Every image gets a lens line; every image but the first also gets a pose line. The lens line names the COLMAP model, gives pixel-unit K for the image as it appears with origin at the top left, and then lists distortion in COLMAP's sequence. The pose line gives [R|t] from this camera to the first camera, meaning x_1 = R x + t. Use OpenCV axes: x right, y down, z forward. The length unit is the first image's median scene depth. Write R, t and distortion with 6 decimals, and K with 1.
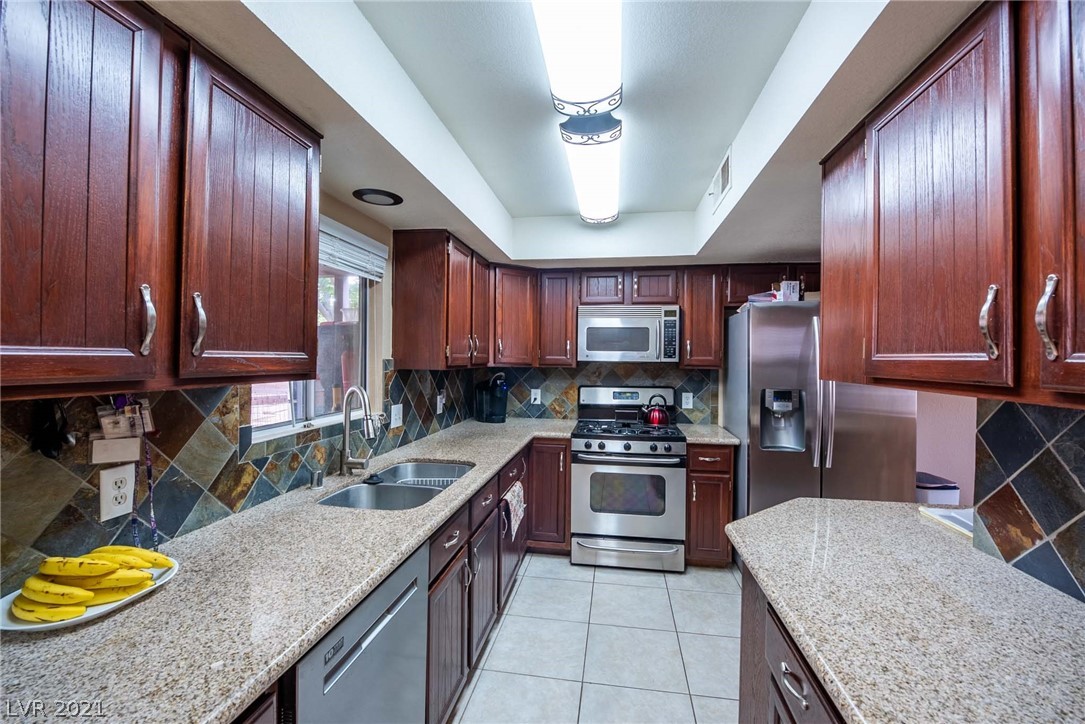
lens RADIAL K [[457.8, 0, 542.4], [0, 457.8, 356.9], [0, 0, 1]] dist [-0.016142, -0.001700]
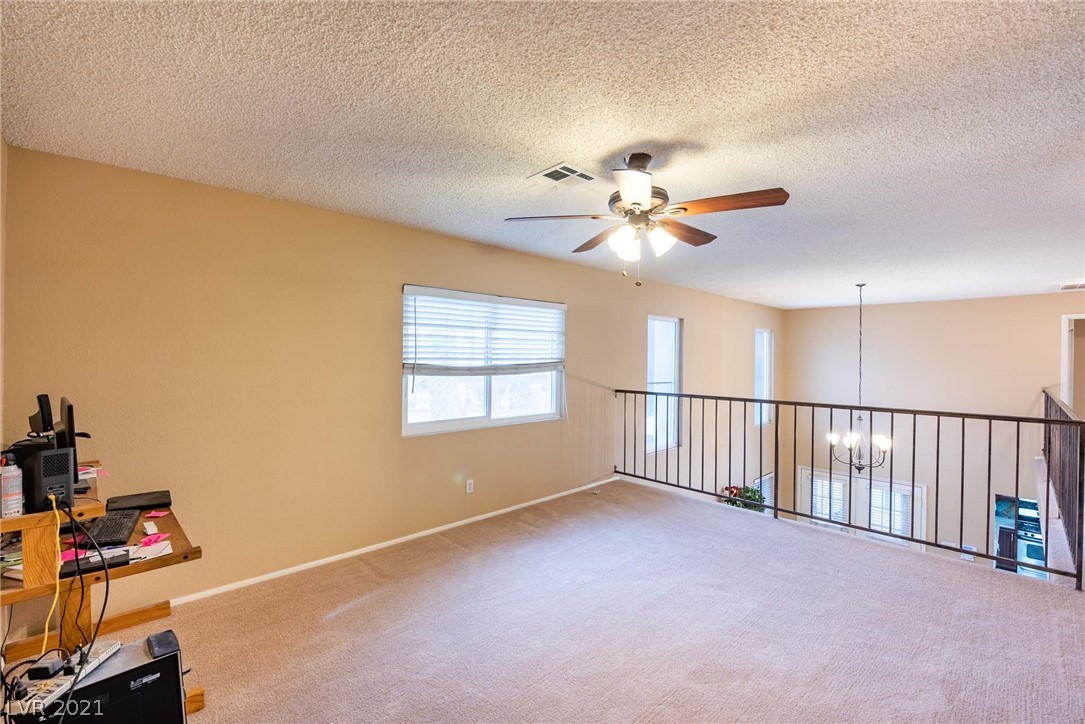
lens RADIAL K [[457.8, 0, 540.4], [0, 457.8, 361.1], [0, 0, 1]] dist [-0.016142, -0.001700]
pose [[0.794089, 0.000010, -0.607802, -0.554736], [-0.000434, 1.000000, -0.000551, -0.799515], [0.607802, 0.000701, 0.794089, -2.767545]]
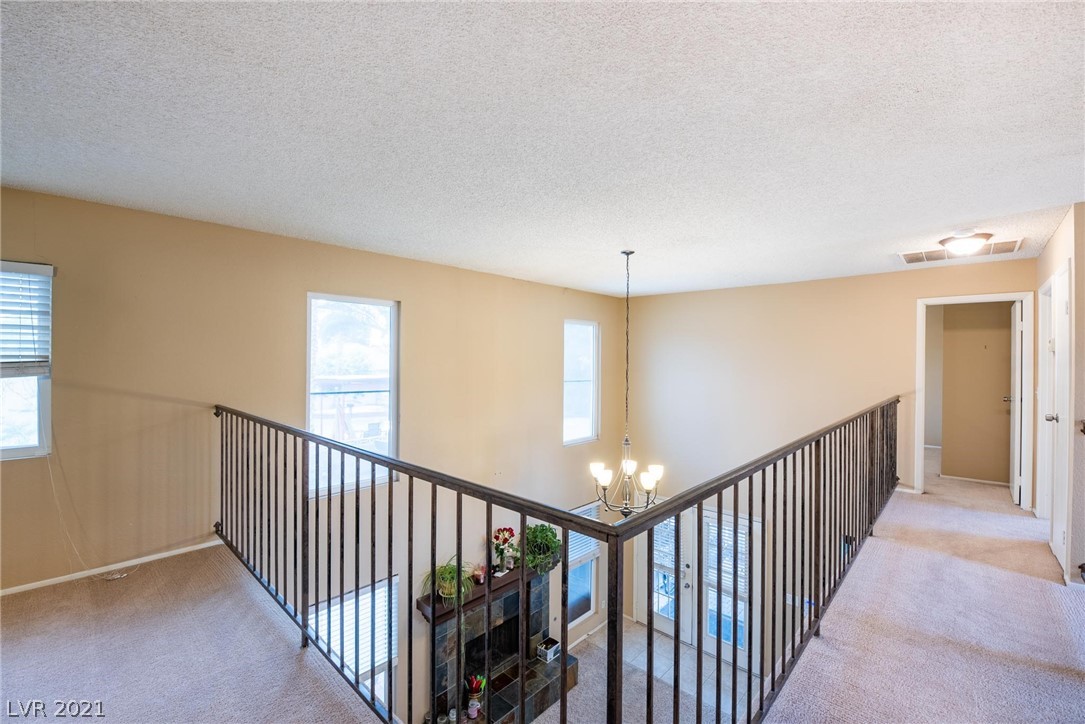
lens RADIAL K [[457.8, 0, 540.8], [0, 457.8, 359.6], [0, 0, 1]] dist [-0.016142, -0.001700]
pose [[0.830532, -0.002346, -0.556965, -0.150328], [0.000114, 0.999992, -0.004042, -0.798516], [0.556970, 0.003293, 0.830526, -1.811034]]
